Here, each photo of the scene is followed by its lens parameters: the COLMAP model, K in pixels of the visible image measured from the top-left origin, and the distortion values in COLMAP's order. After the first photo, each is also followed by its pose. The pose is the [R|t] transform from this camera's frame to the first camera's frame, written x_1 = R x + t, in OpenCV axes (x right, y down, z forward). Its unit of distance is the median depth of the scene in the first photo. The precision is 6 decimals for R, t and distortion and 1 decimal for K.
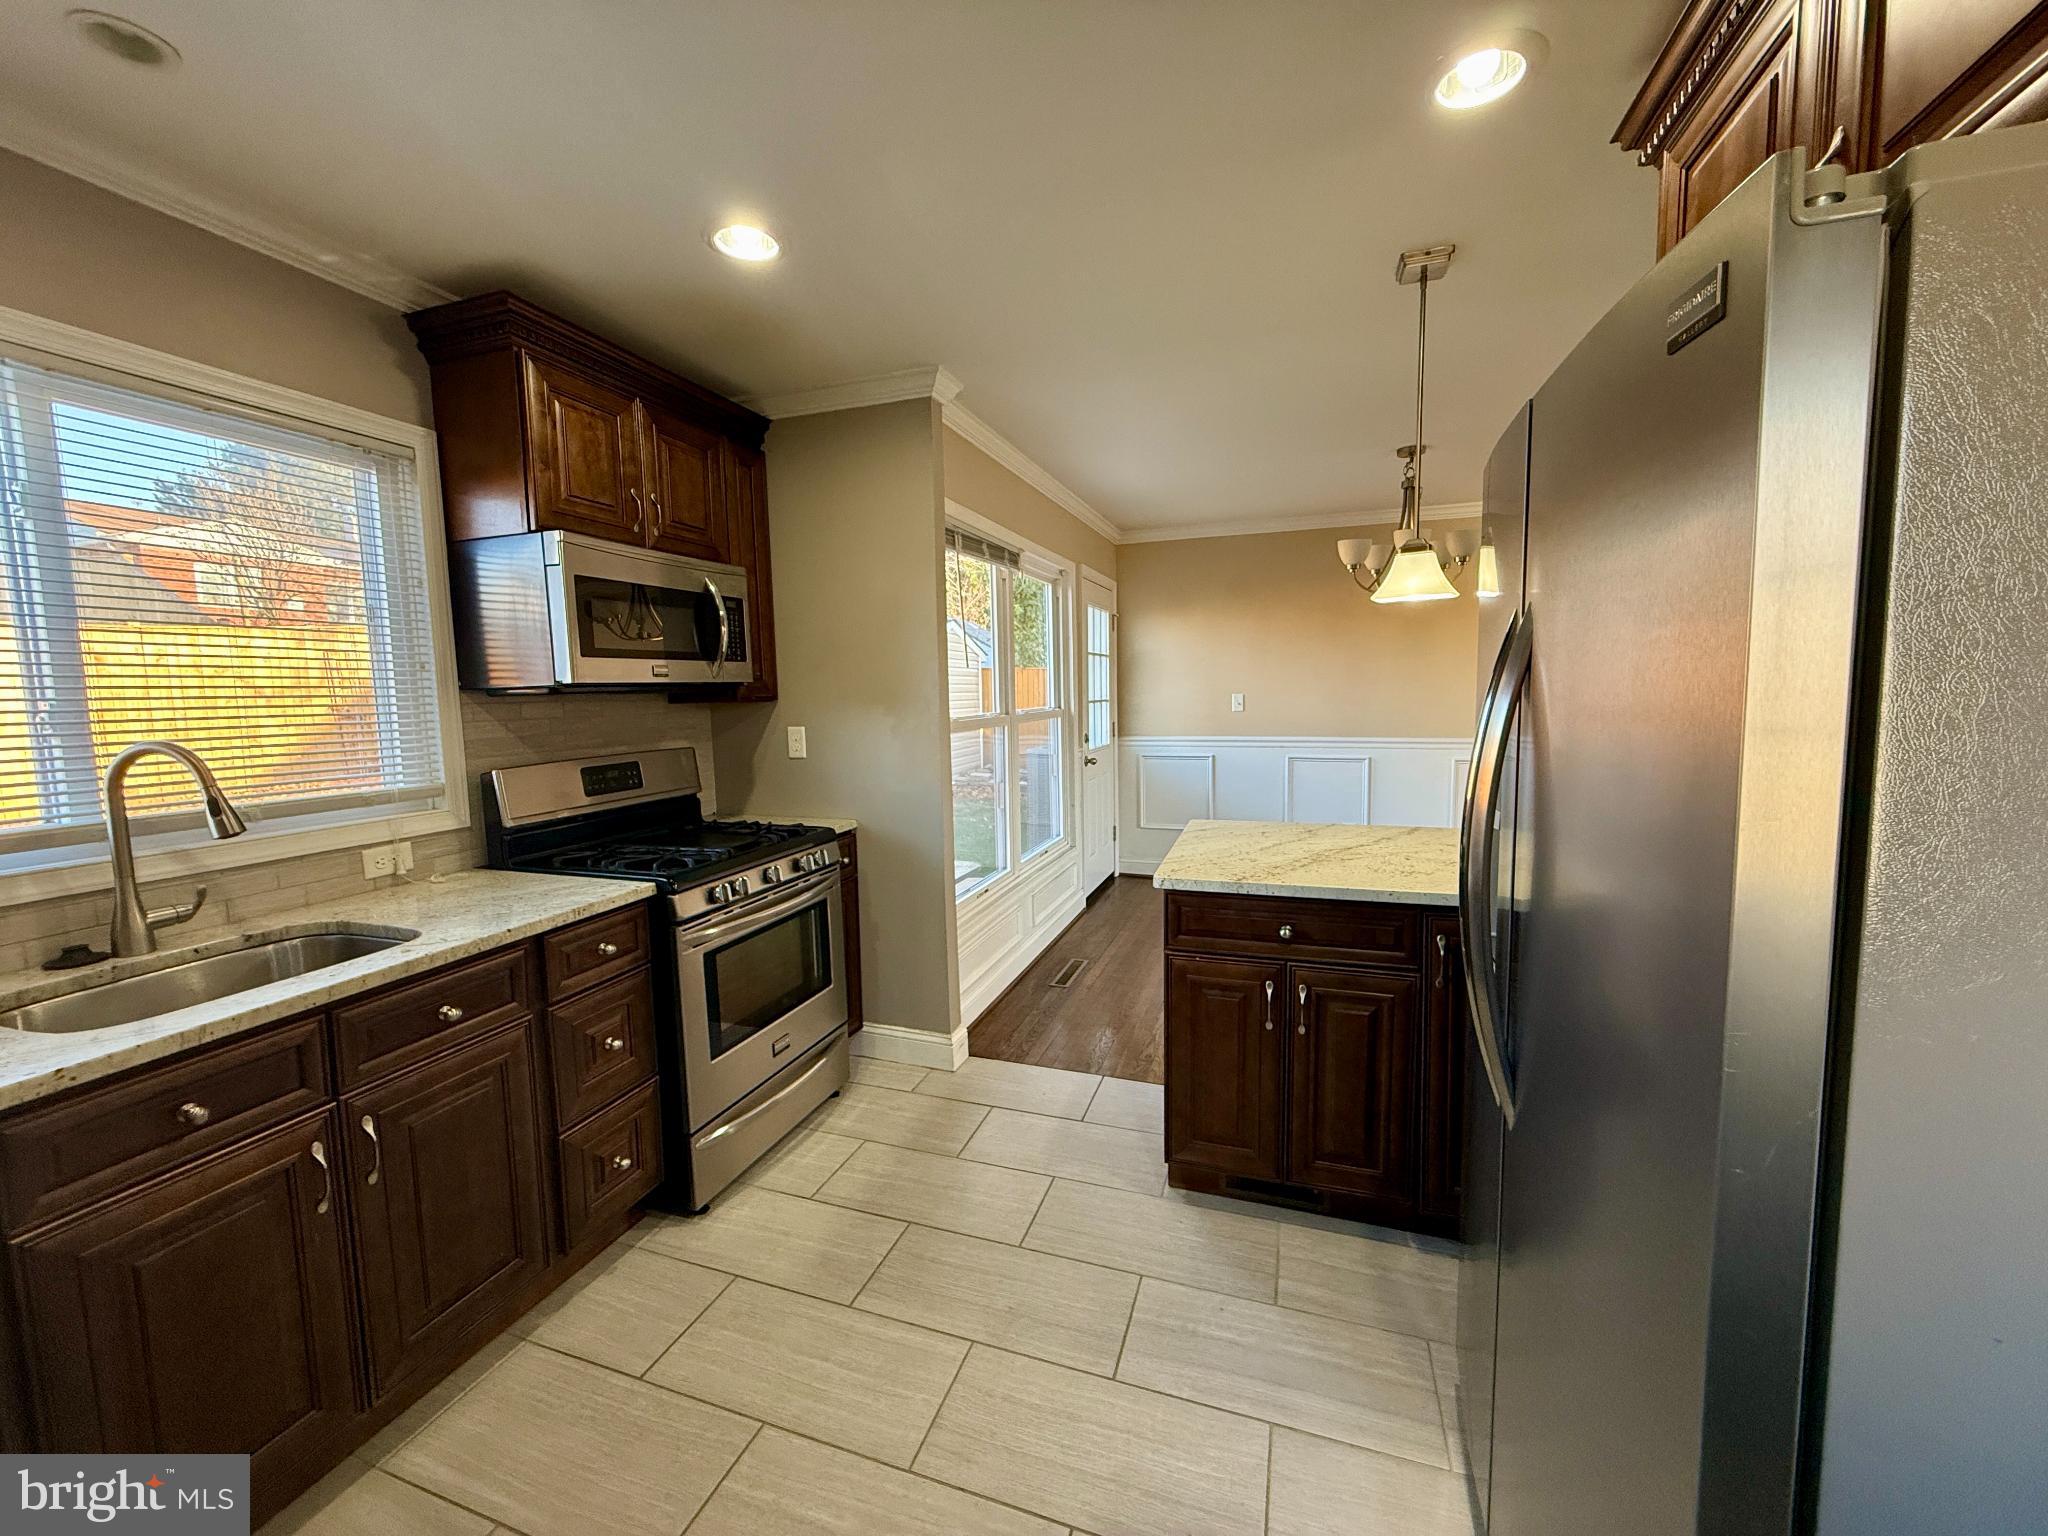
lens RADIAL K [[811.6, 0, 1016.5], [0, 811.6, 766.9], [0, 0, 1]] dist [-0.001003, 0.000447]
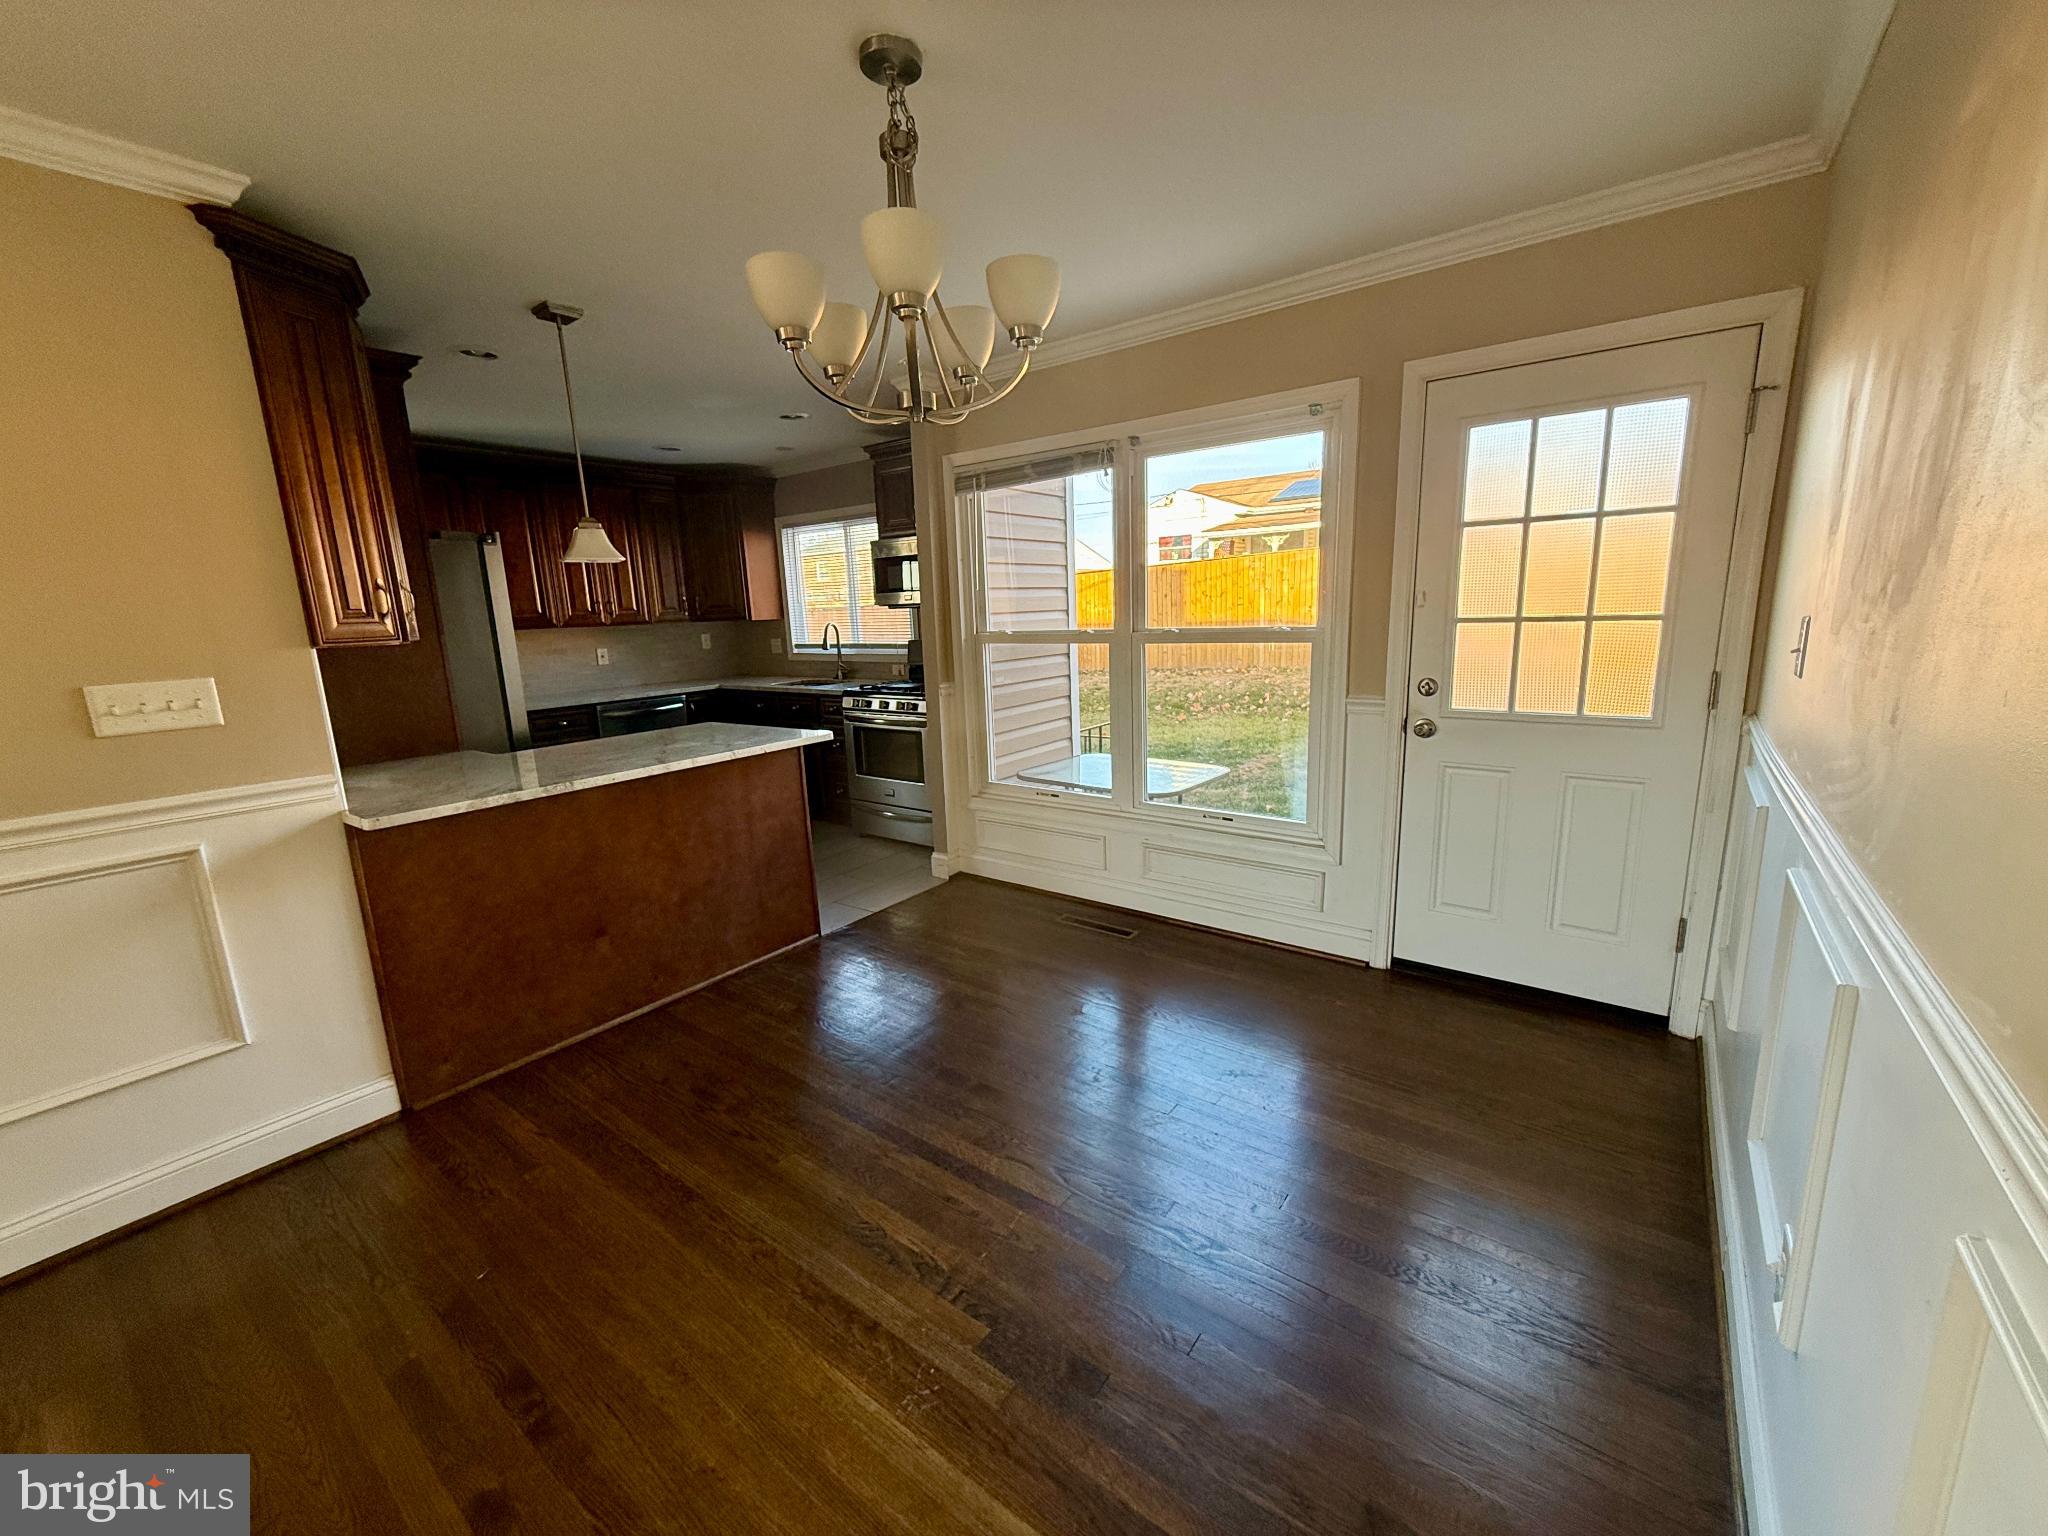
lens RADIAL K [[811.6, 0, 1023.8], [0, 811.6, 768.1], [0, 0, 1]] dist [-0.001003, 0.000447]
pose [[-0.302461, 0.218634, -0.927748, 1.662502], [-0.050914, 0.968242, 0.244775, -0.246947], [0.951801, 0.121271, -0.281724, 2.166679]]
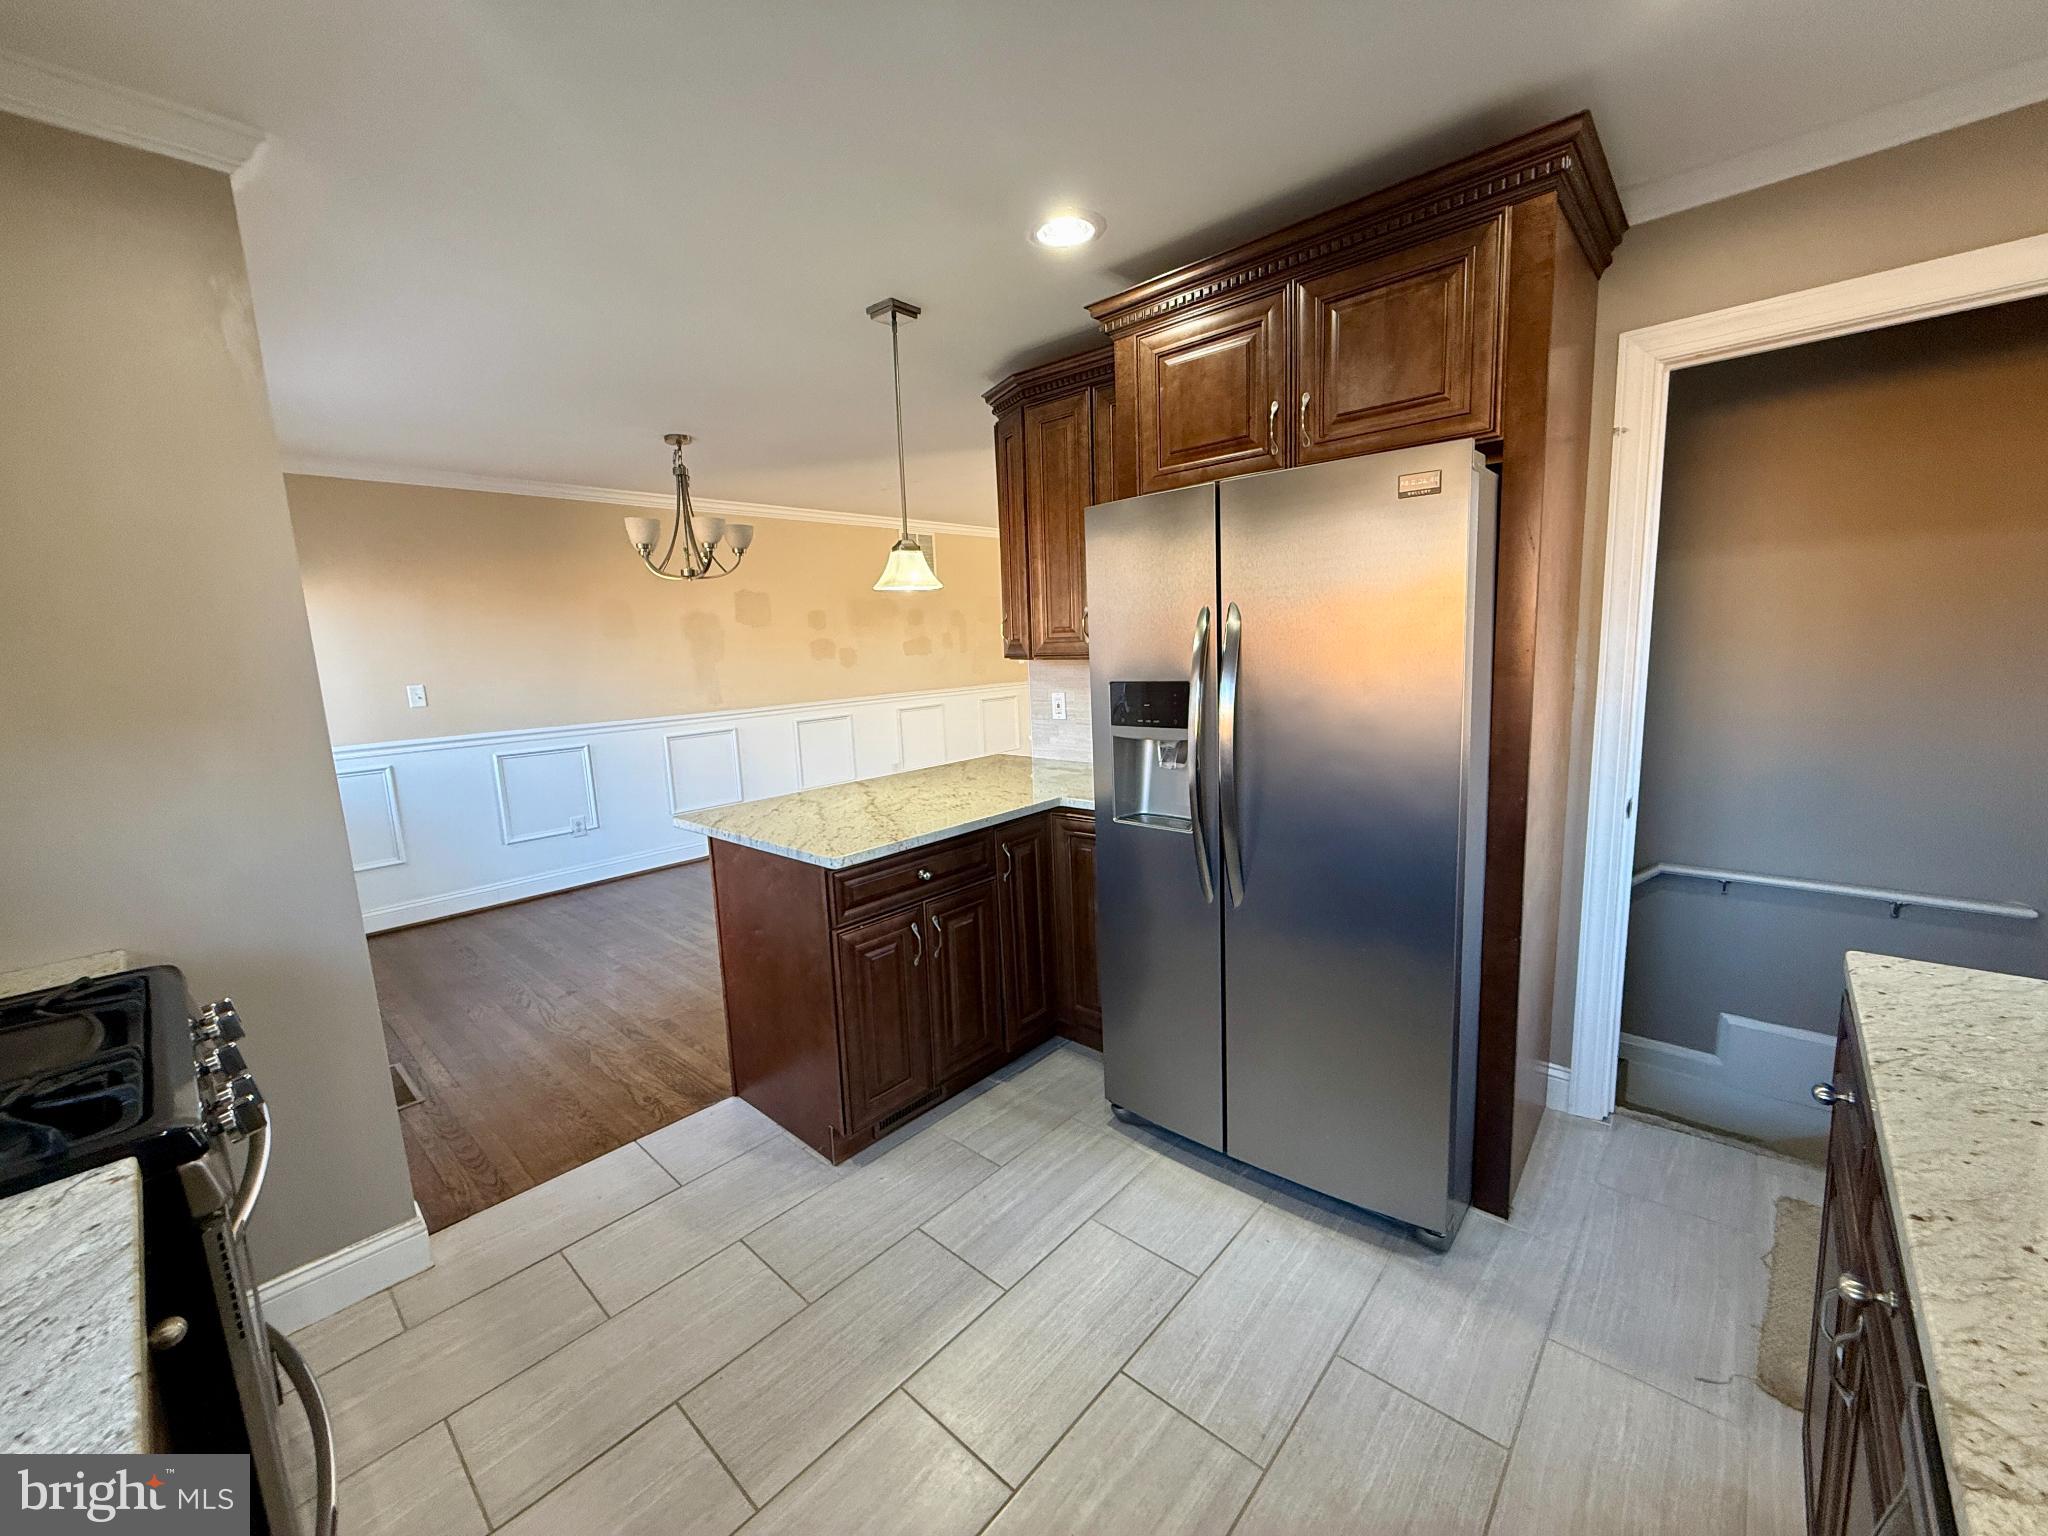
lens RADIAL K [[811.6, 0, 1019.5], [0, 811.6, 765.3], [0, 0, 1]] dist [-0.001003, 0.000447]
pose [[0.389938, -0.136660, 0.910644, -0.607415], [0.122504, 0.987835, 0.095788, -0.041599], [-0.912656, 0.074206, 0.401935, 0.381679]]
